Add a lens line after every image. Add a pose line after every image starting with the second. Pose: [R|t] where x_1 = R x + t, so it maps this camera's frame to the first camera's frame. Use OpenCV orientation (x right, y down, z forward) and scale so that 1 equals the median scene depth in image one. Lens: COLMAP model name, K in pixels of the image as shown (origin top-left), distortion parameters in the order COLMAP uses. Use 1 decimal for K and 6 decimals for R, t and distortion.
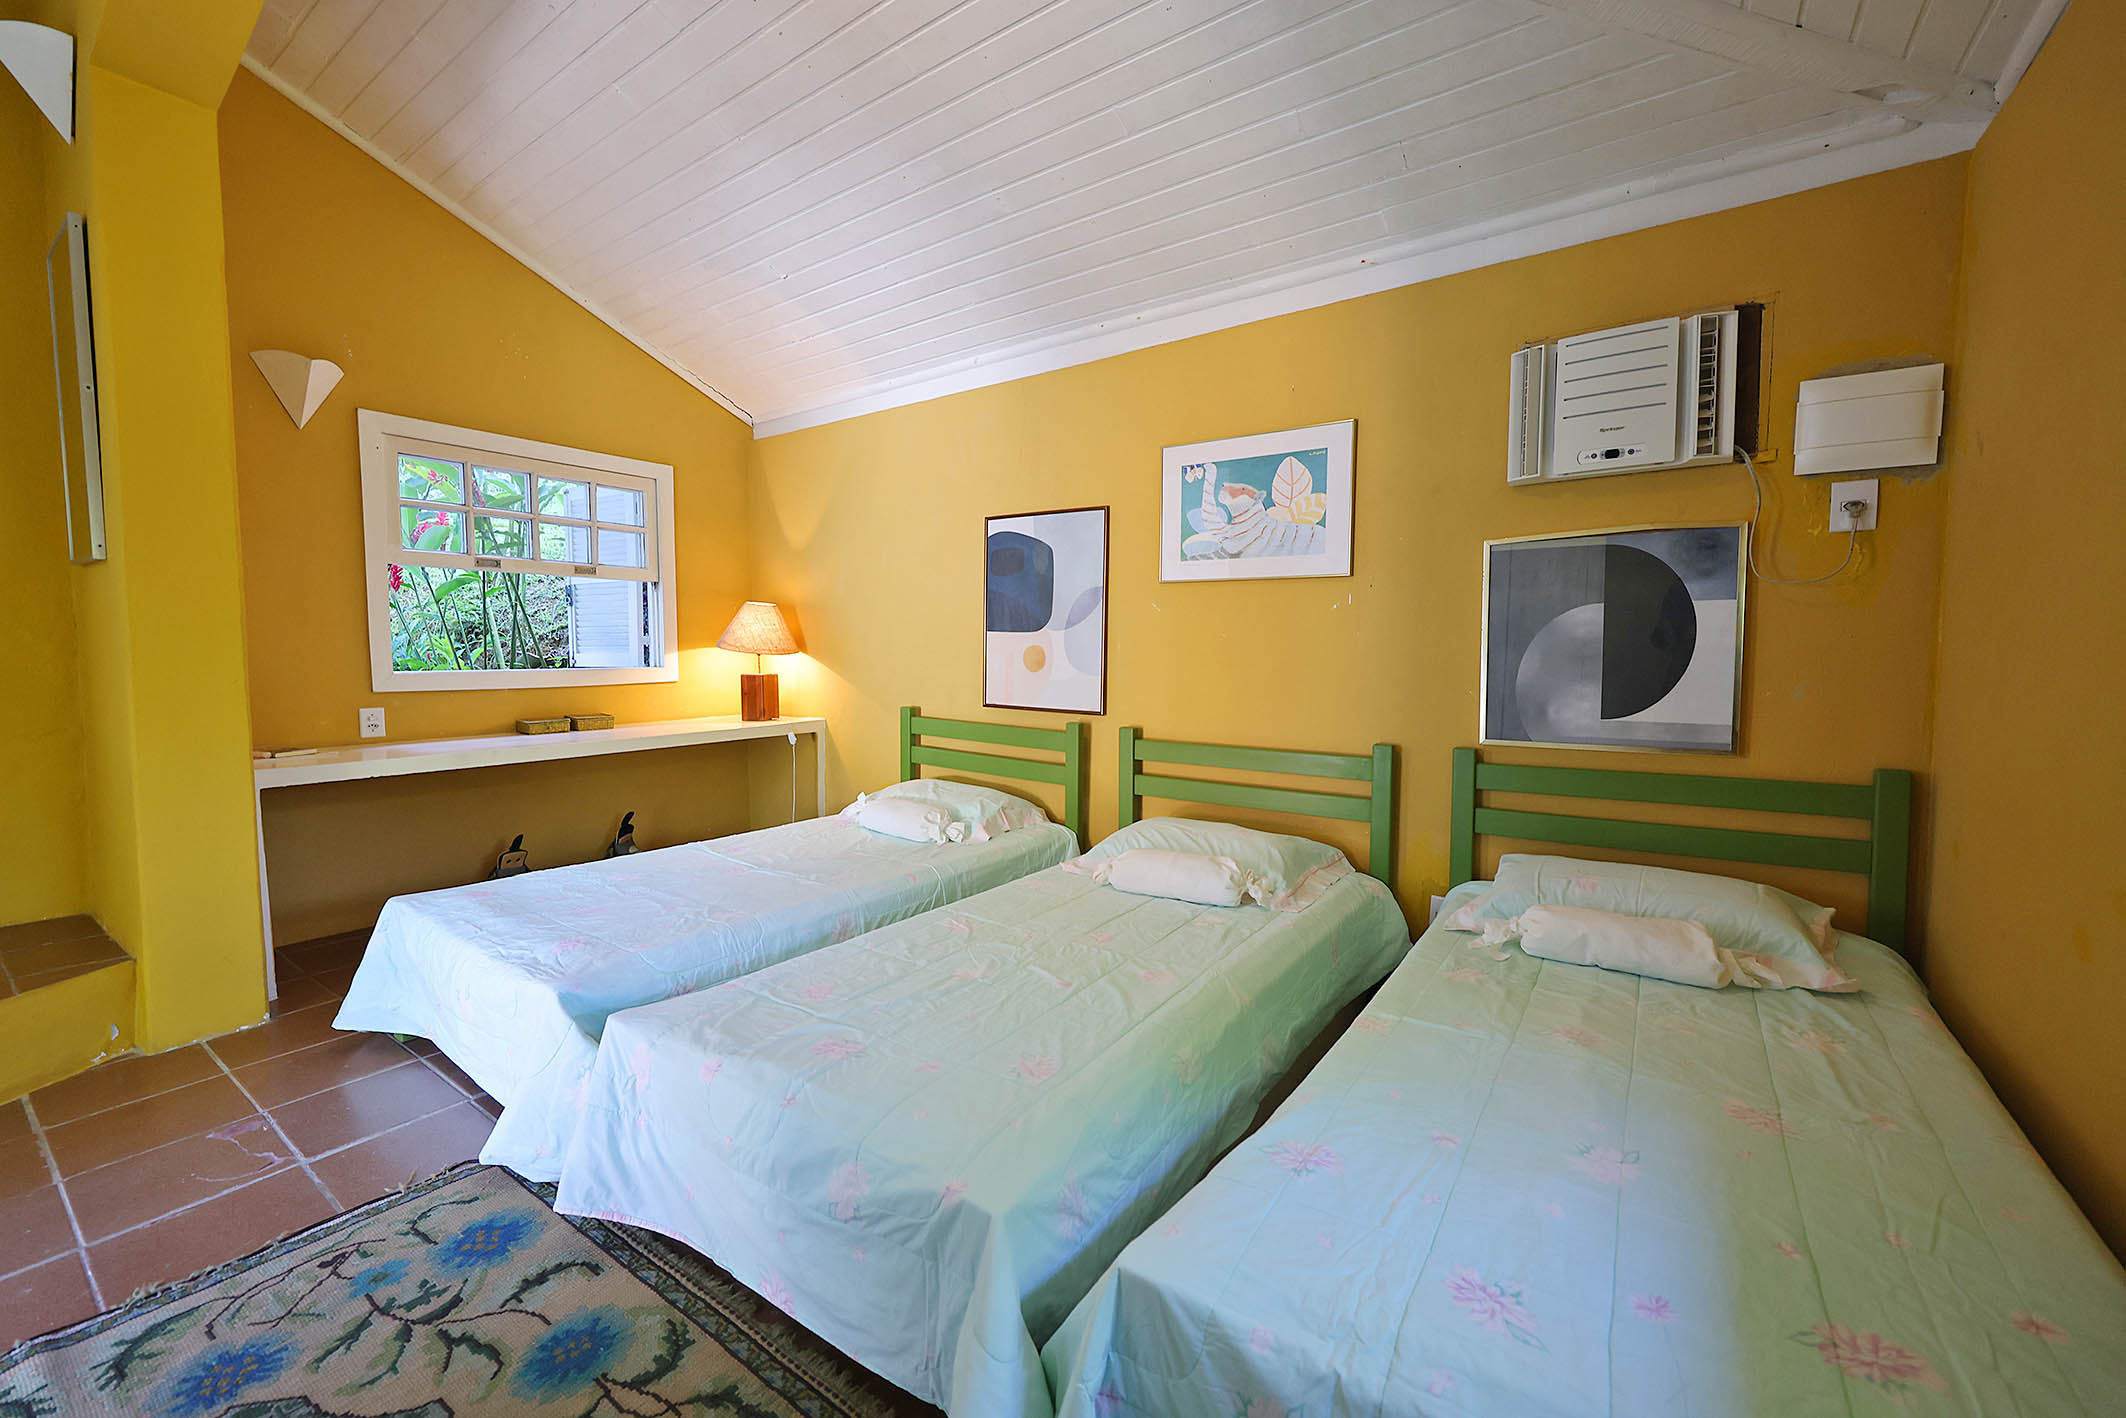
lens RADIAL K [[847.2, 0, 1050.6], [0, 847.2, 704.0], [0, 0, 1]] dist [0.000210, 0.000198]
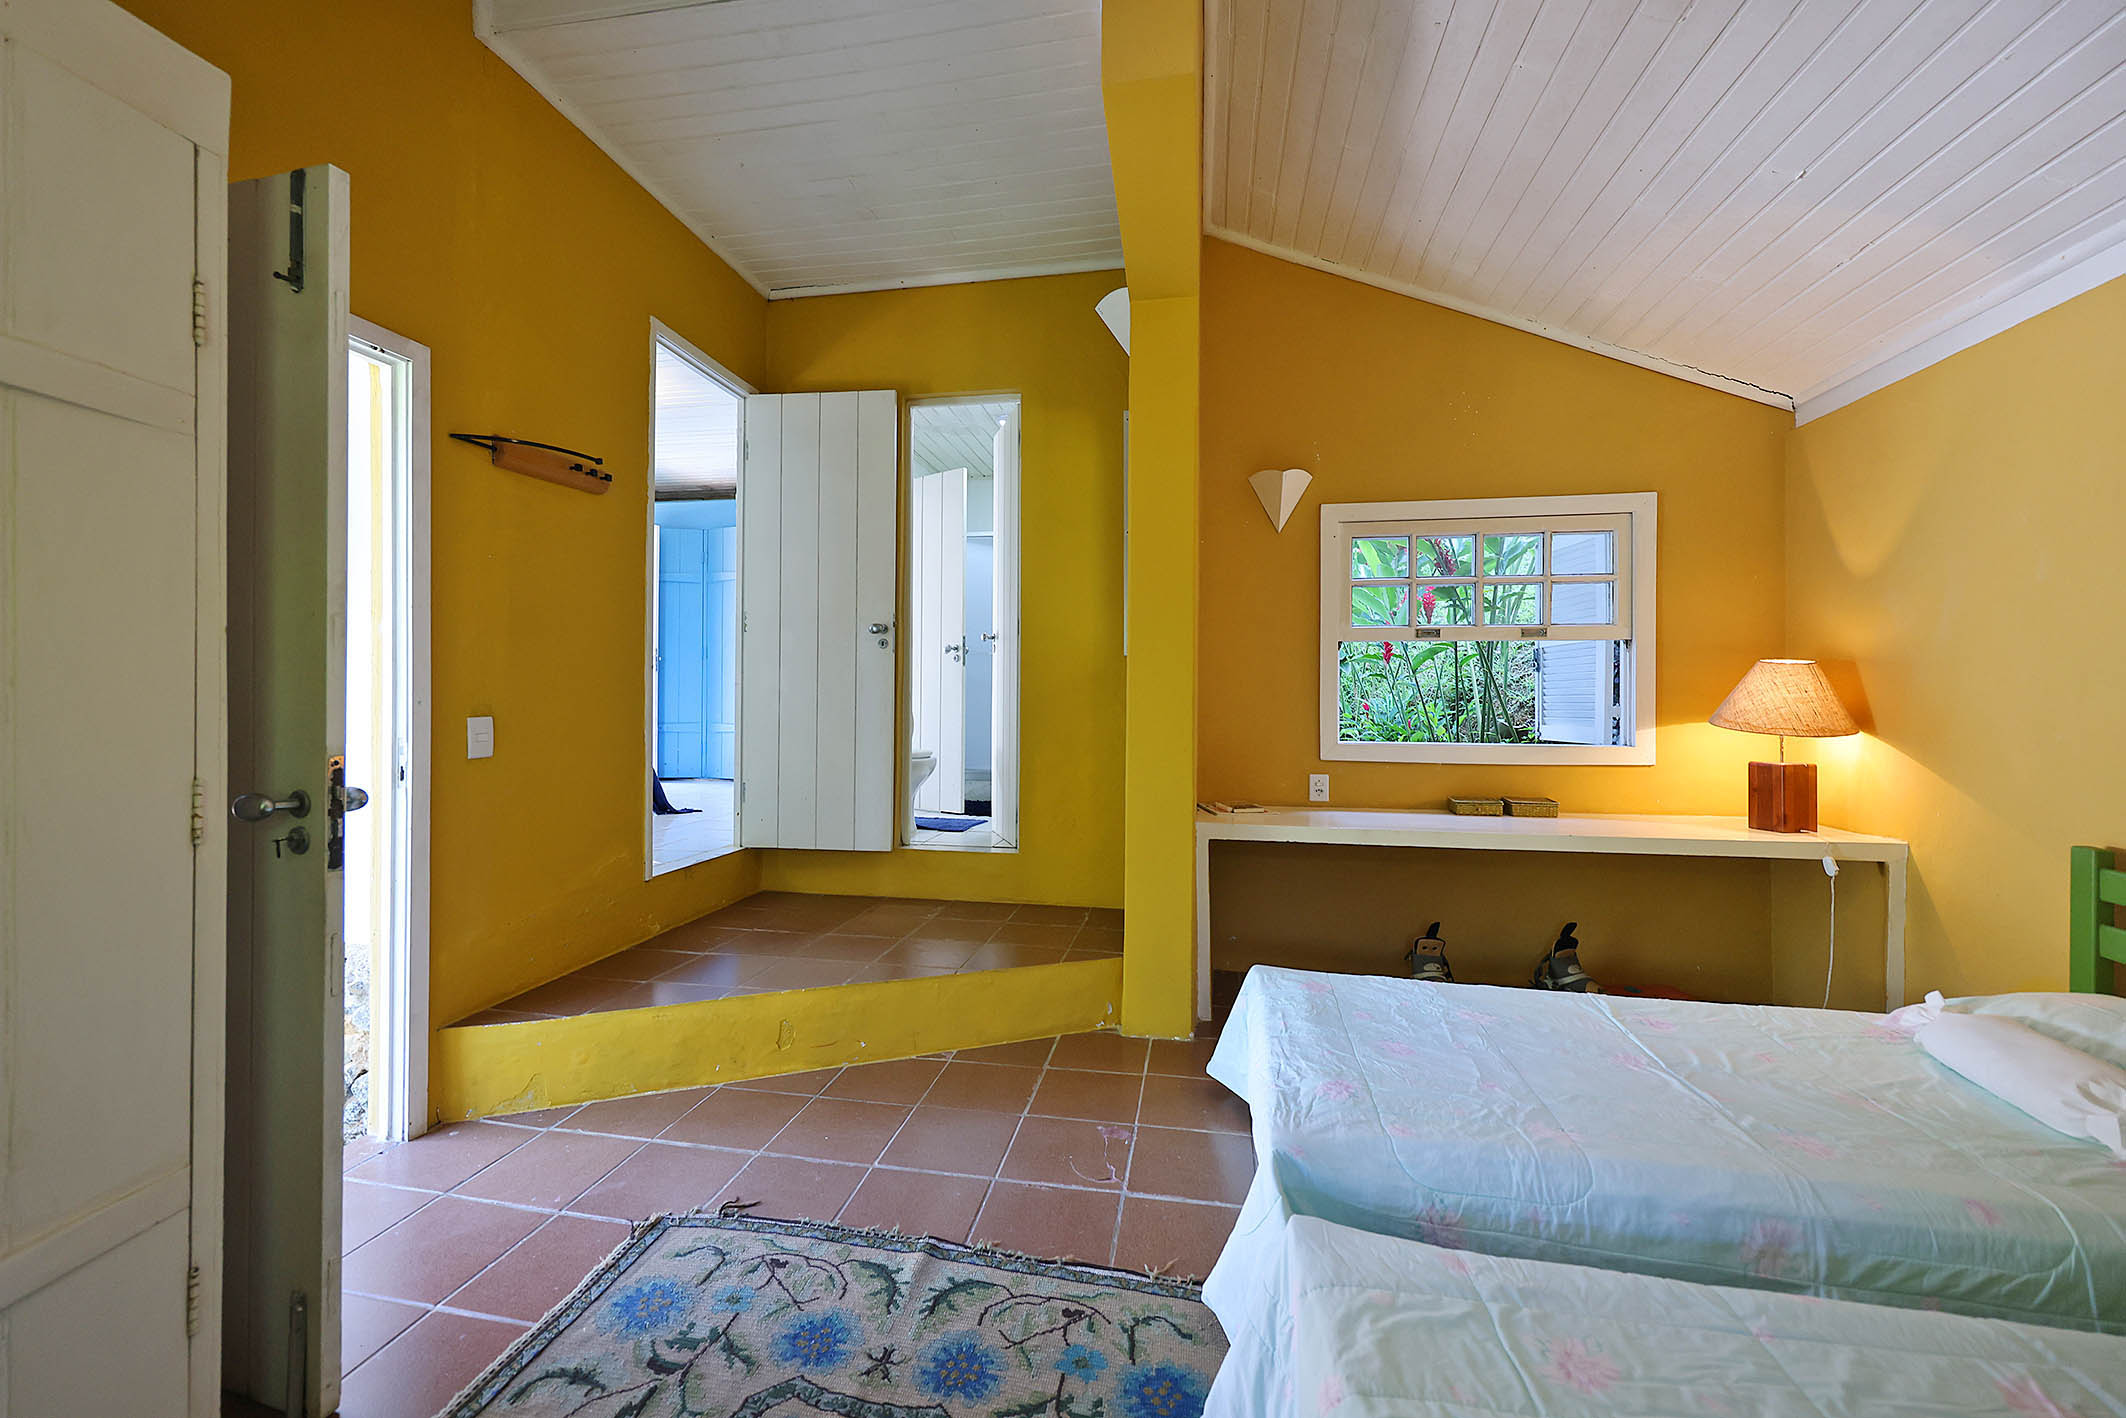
lens RADIAL K [[853.2, 0, 1049.7], [0, 853.2, 700.4], [0, 0, 1]] dist [0.000276, 0.000231]
pose [[0.414613, 0.000967, -0.909997, 0.058025], [-0.065468, 0.997440, -0.028768, -0.039169], [0.907640, 0.071503, 0.413615, 0.246731]]
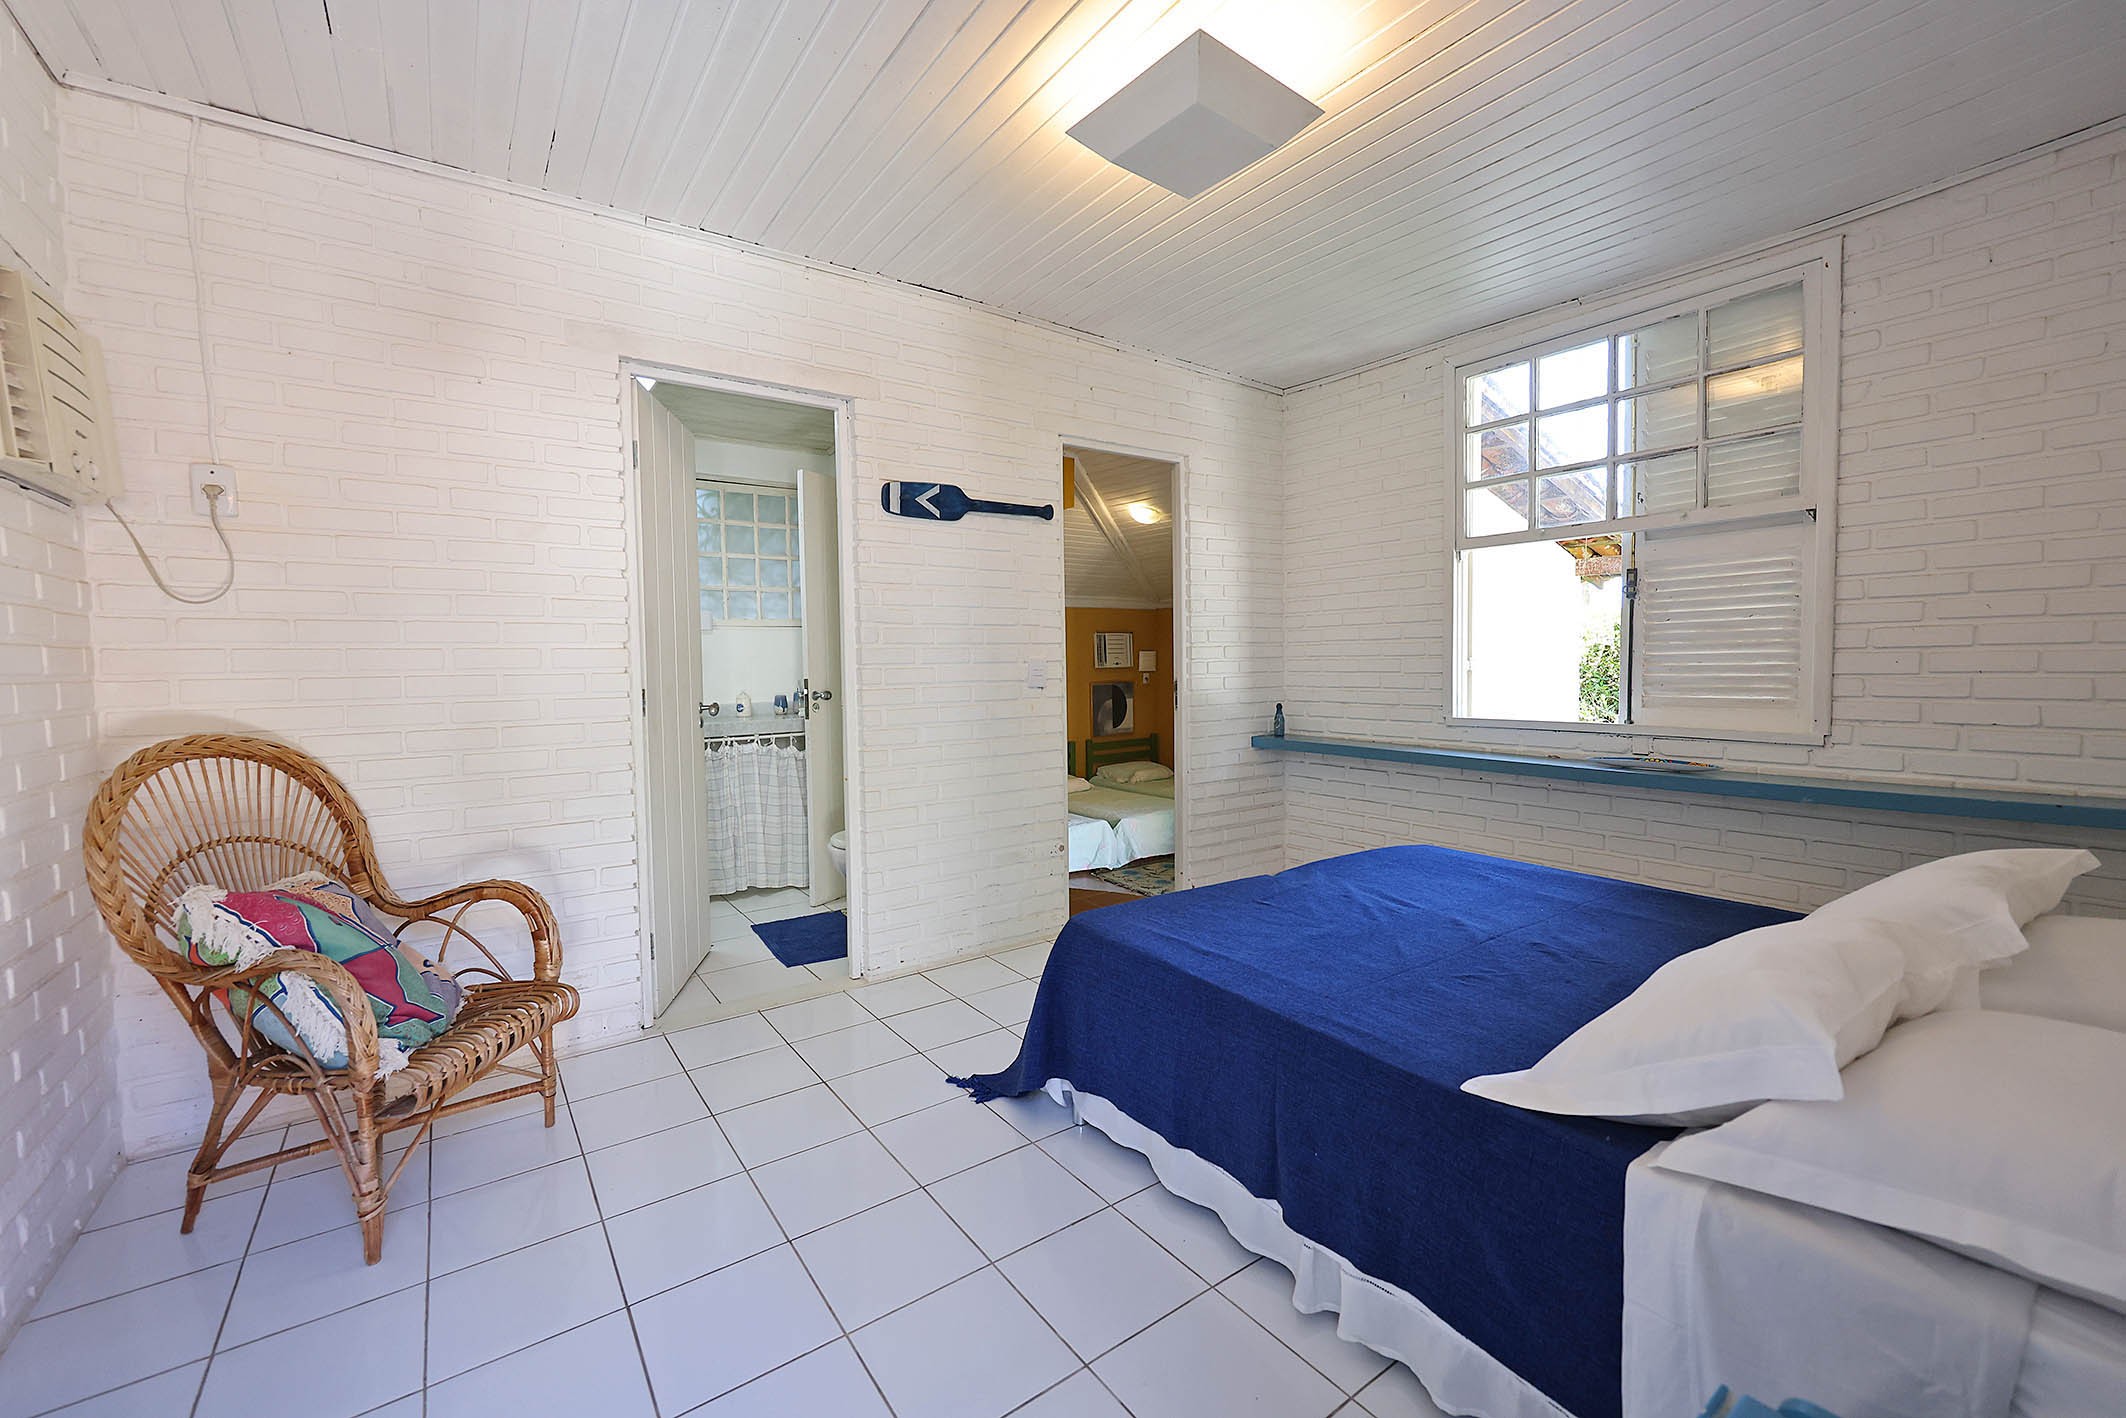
lens RADIAL K [[876.4, 0, 1068.7], [0, 876.4, 699.8], [0, 0, 1]] dist [-0.001956, -0.000226]
pose [[0.310722, -0.048445, 0.949266, -2.604082], [0.078040, 0.996629, 0.025317, -0.186441], [-0.947292, 0.066214, 0.313455, -0.070971]]
